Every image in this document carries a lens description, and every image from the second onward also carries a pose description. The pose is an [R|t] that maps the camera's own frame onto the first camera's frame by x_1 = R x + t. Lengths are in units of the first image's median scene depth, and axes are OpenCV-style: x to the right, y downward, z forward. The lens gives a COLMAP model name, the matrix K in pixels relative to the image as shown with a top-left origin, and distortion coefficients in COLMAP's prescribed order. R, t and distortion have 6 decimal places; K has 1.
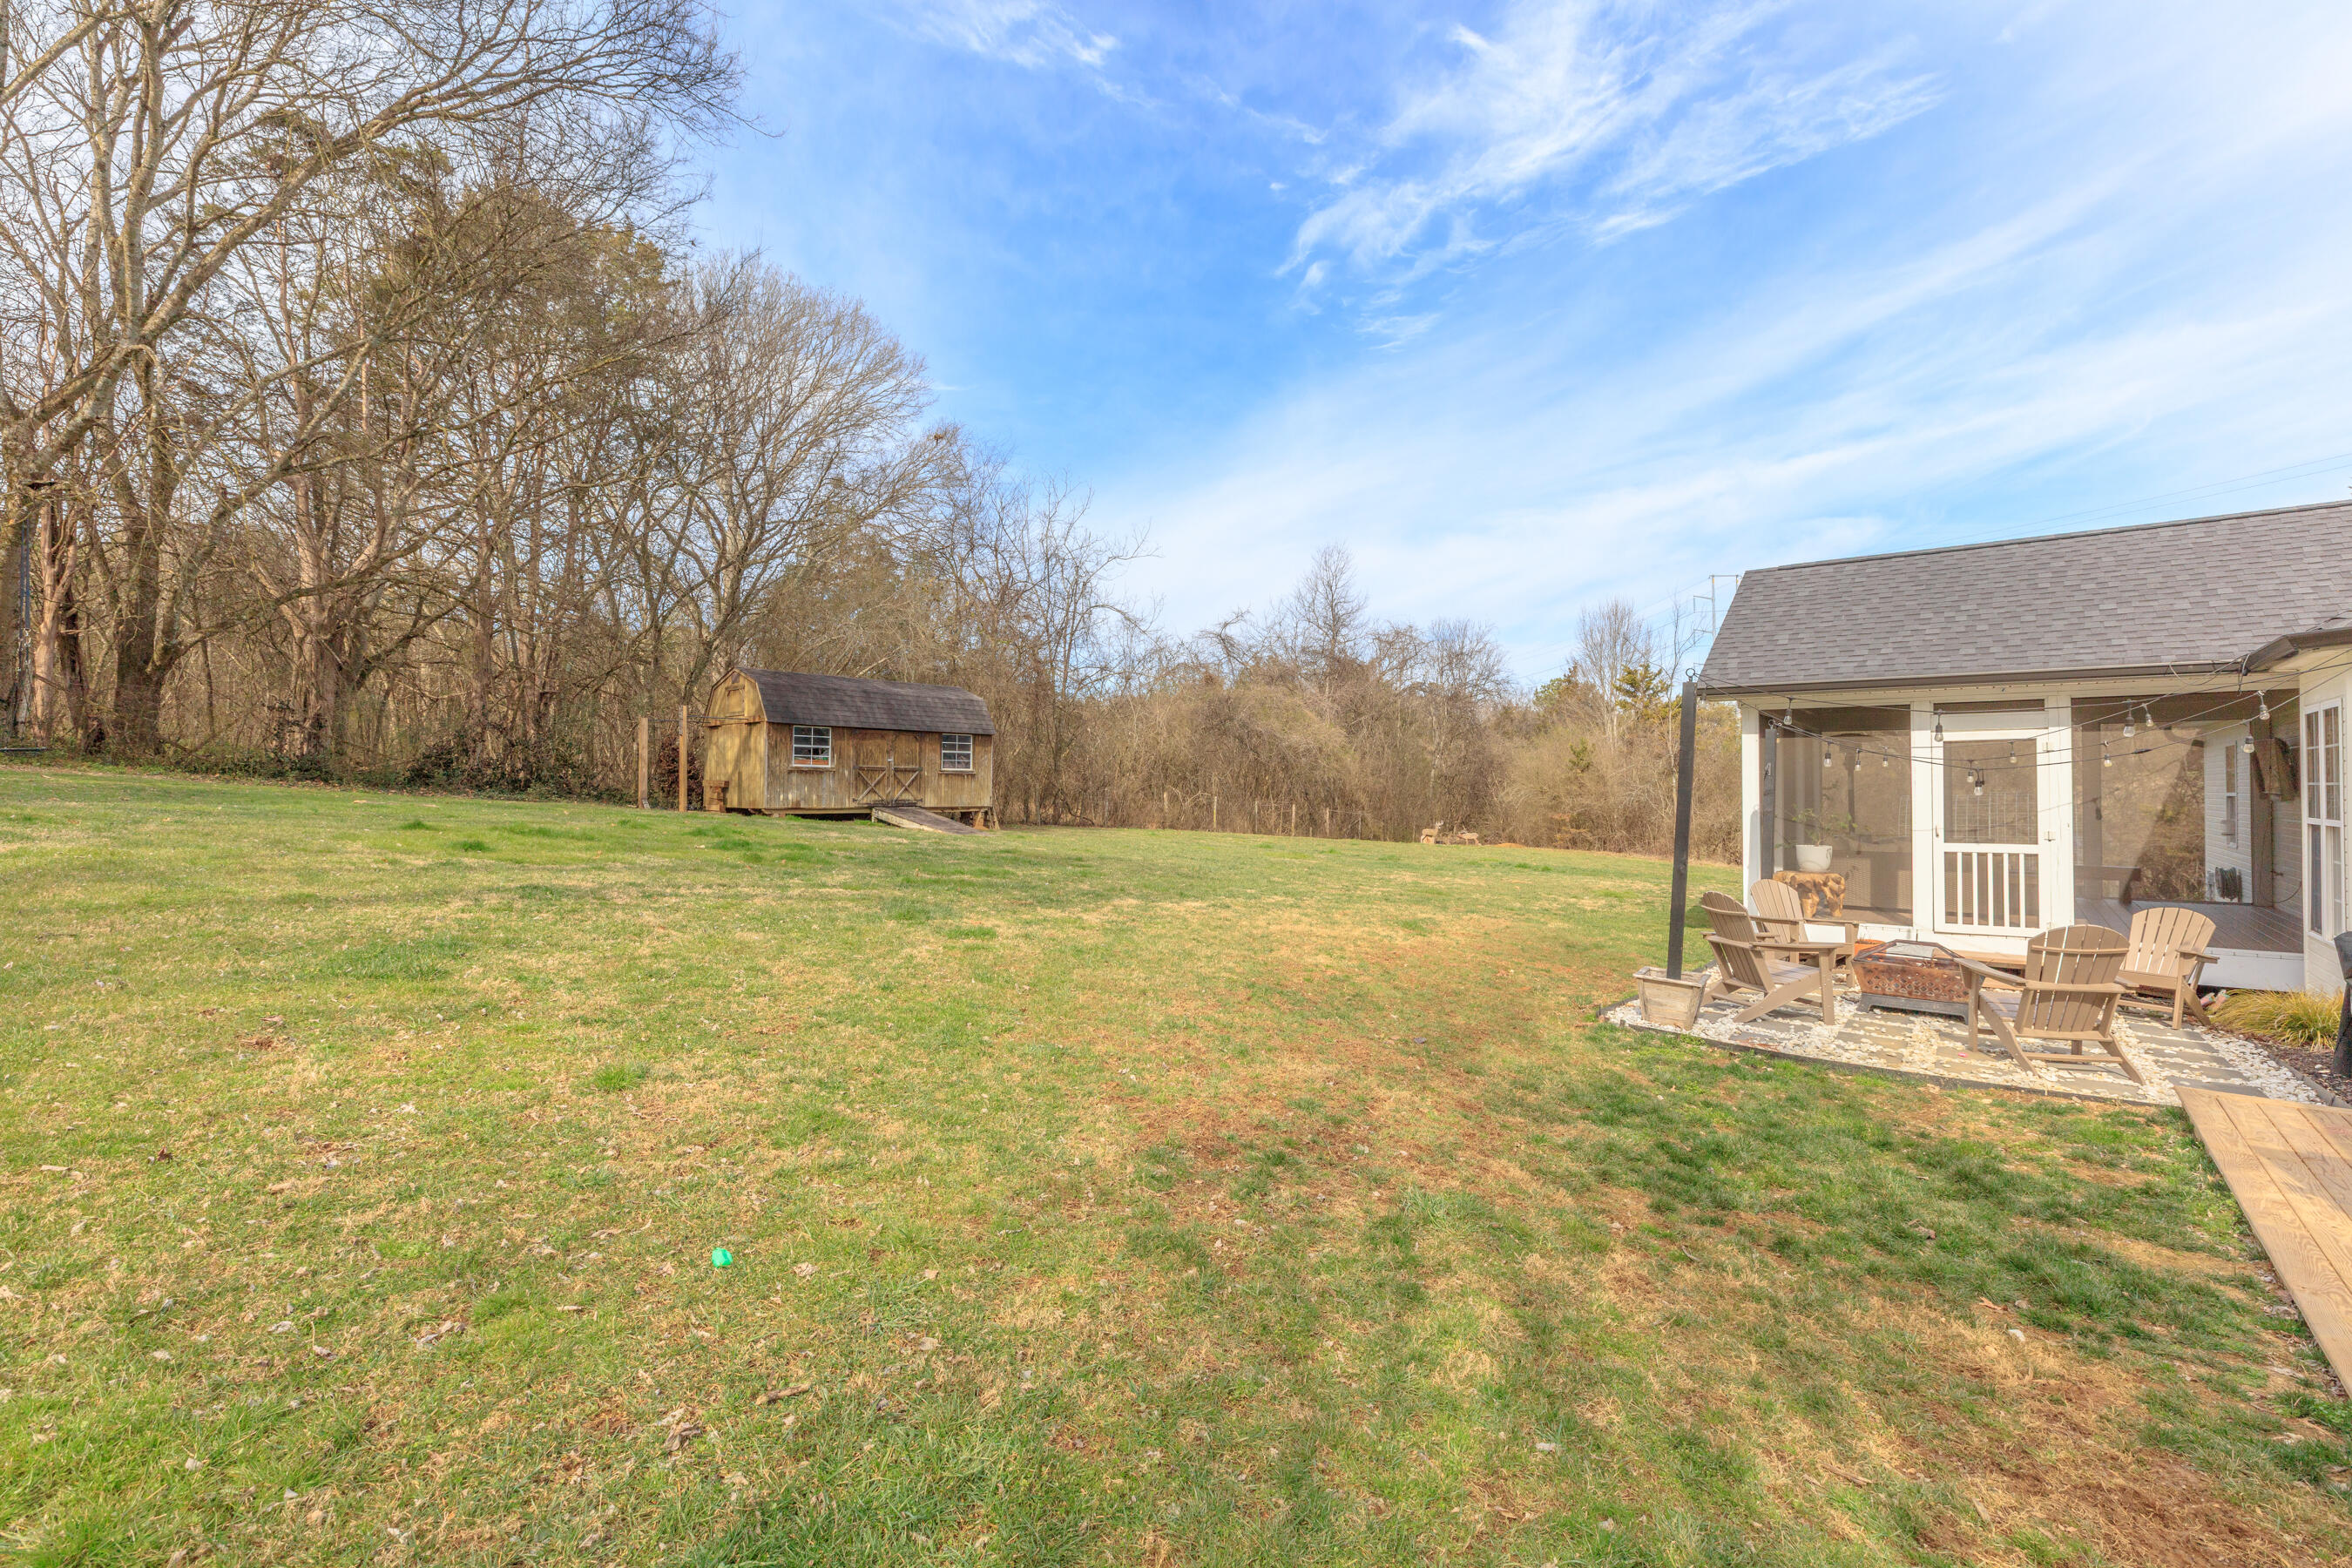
lens RADIAL K [[1049.6, 0, 1176.1], [0, 1049.6, 770.7], [0, 0, 1]] dist [0.007348, -0.002411]
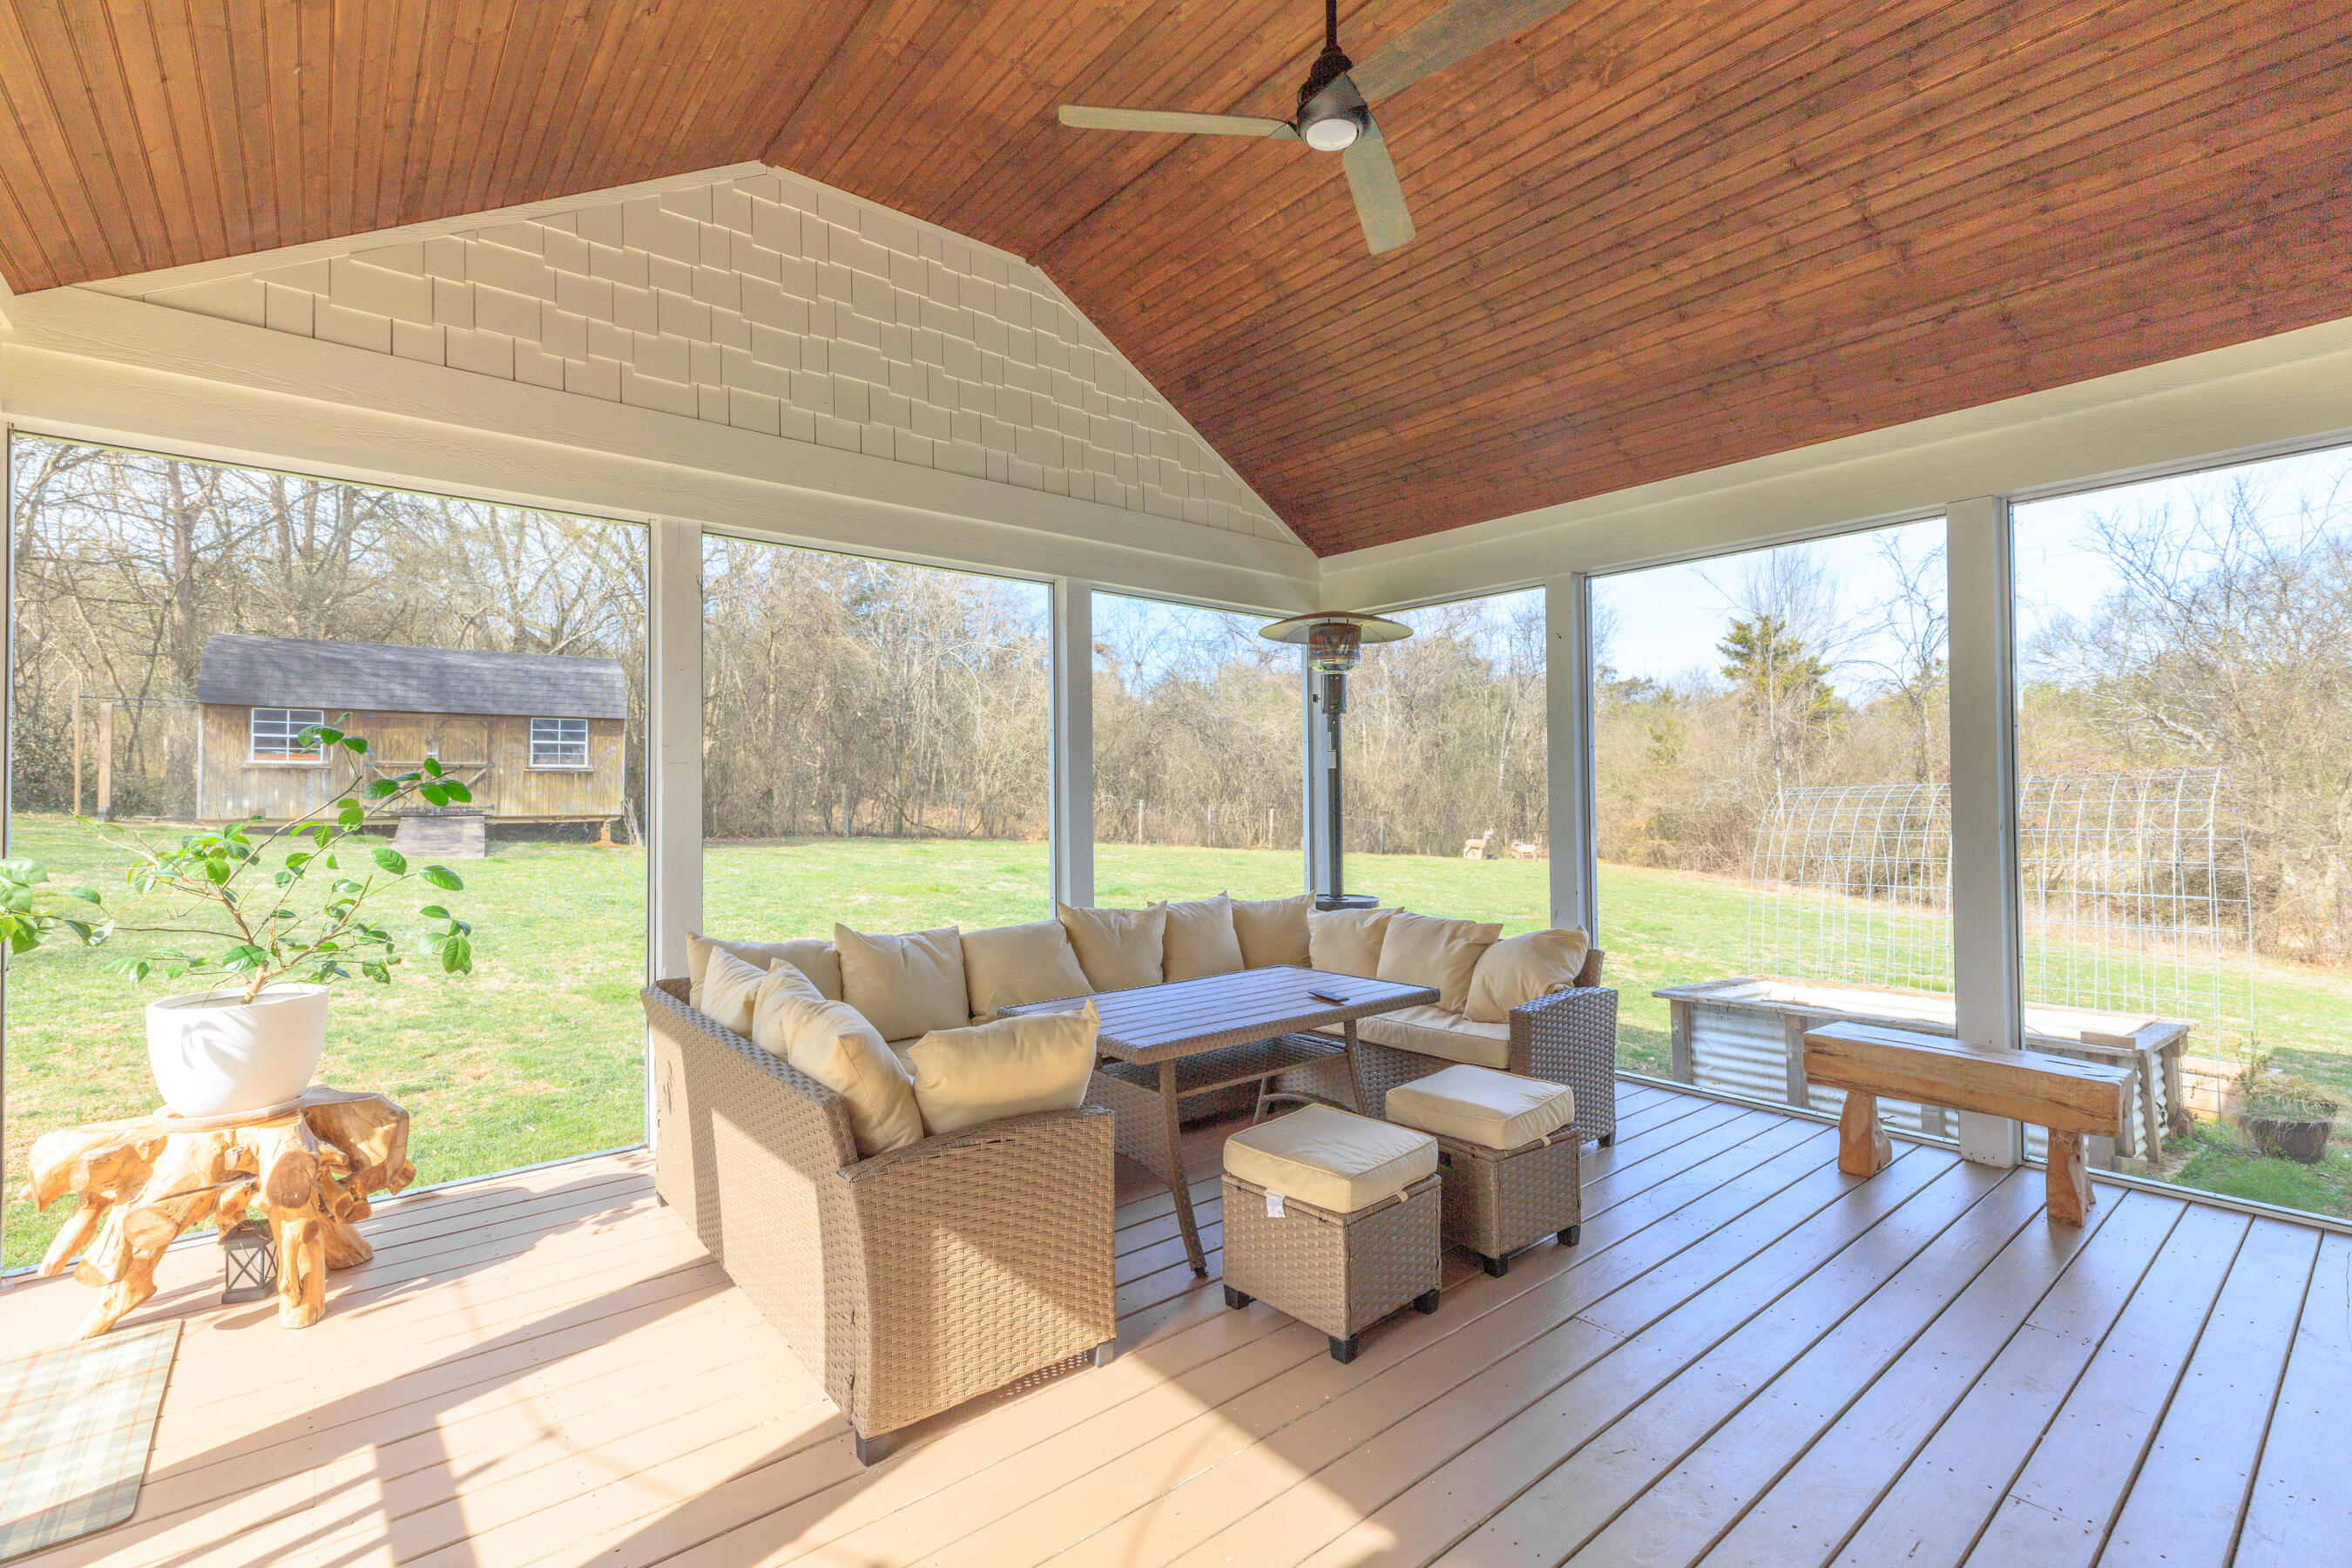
lens RADIAL K [[1049.6, 0, 1177.8], [0, 1049.6, 775.4], [0, 0, 1]] dist [0.007348, -0.002411]
pose [[0.977045, -0.011190, -0.212737, 0.381735], [0.011339, 0.999936, -0.000521, 0.010904], [0.212729, -0.001903, 0.977109, 0.368185]]
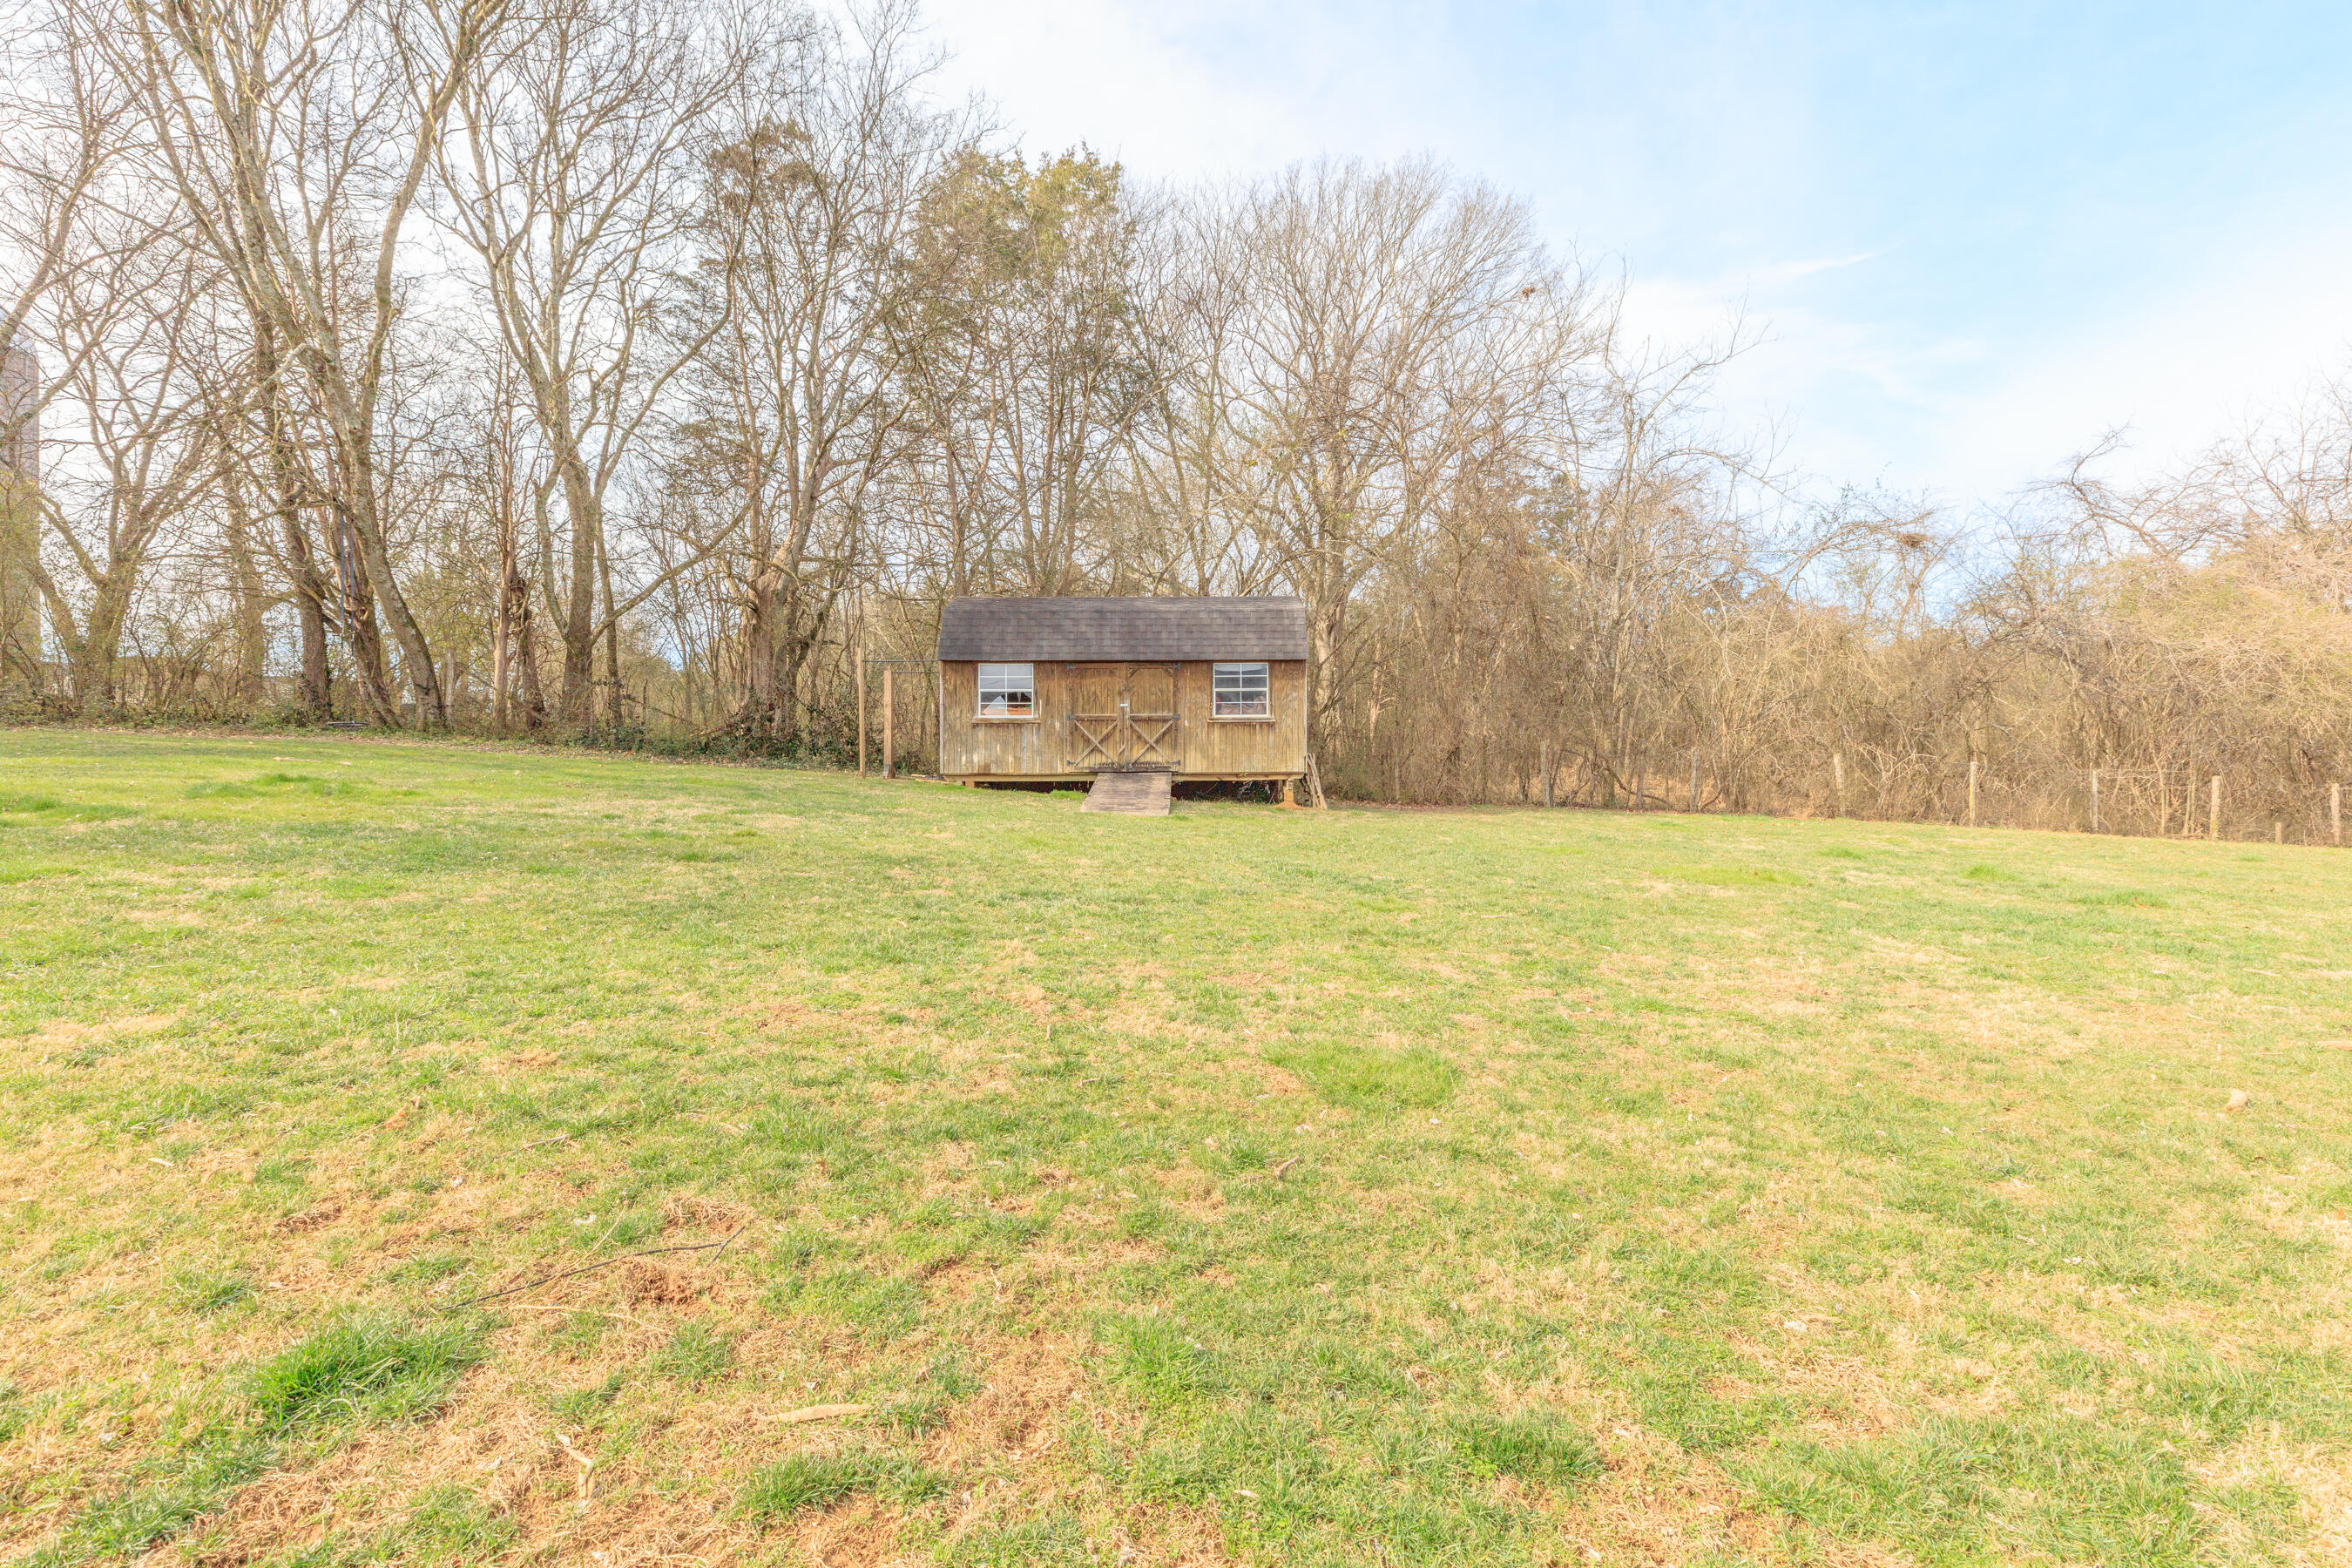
lens RADIAL K [[1049.6, 0, 1175.9], [0, 1049.6, 765.0], [0, 0, 1]] dist [0.007348, -0.002411]
pose [[0.690271, -0.017564, -0.723338, 0.240633], [0.021921, 0.999754, -0.003357, 0.030893], [0.723219, -0.013539, 0.690486, 0.520591]]
